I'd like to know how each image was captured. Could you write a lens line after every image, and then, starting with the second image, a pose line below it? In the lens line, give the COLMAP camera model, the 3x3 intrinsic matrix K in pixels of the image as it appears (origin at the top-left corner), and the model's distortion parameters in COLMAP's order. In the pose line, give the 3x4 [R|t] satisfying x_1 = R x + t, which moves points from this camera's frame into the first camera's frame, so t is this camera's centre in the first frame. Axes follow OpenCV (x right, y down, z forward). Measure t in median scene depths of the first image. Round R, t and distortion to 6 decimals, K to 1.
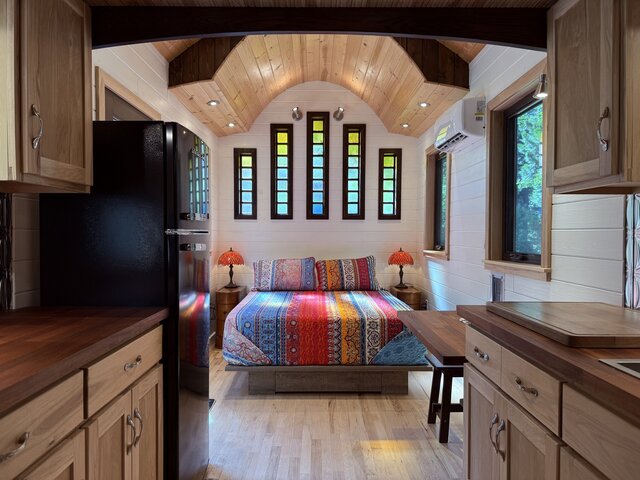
lens RADIAL K [[452.6, 0, 317.0], [0, 452.6, 241.2], [0, 0, 1]] dist [0.008921, -0.020315]
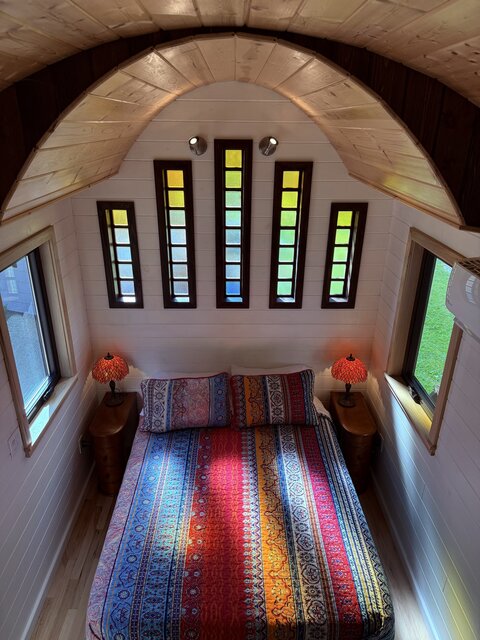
lens RADIAL K [[452.6, 0, 241.1], [0, 452.6, 316.9], [0, 0, 1]] dist [0.008921, -0.020315]
pose [[0.999951, 0.001818, 0.009764, 0.007247], [-0.005572, 0.916485, 0.400030, -0.307540], [-0.008221, -0.400065, 0.916450, 0.369177]]
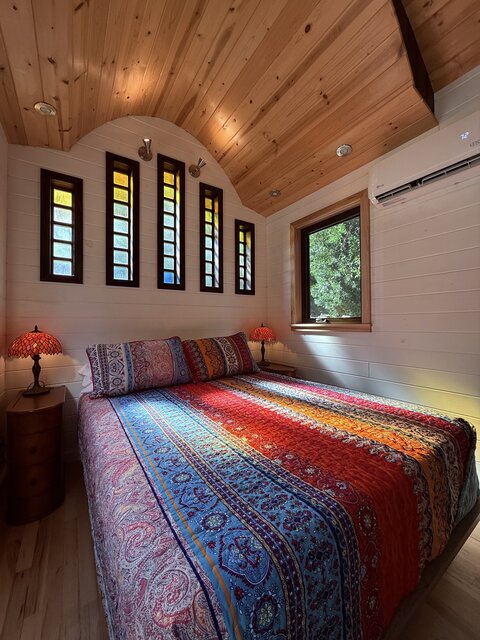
lens RADIAL K [[254.9, 0, 241.5], [0, 254.9, 317.5], [0, 0, 1]] dist [0.002681, -0.000316]
pose [[0.829402, 0.001393, 0.558651, -0.149441], [0.019453, 0.999318, -0.031372, 0.018198], [-0.558314, 0.036887, 0.828810, 0.554903]]
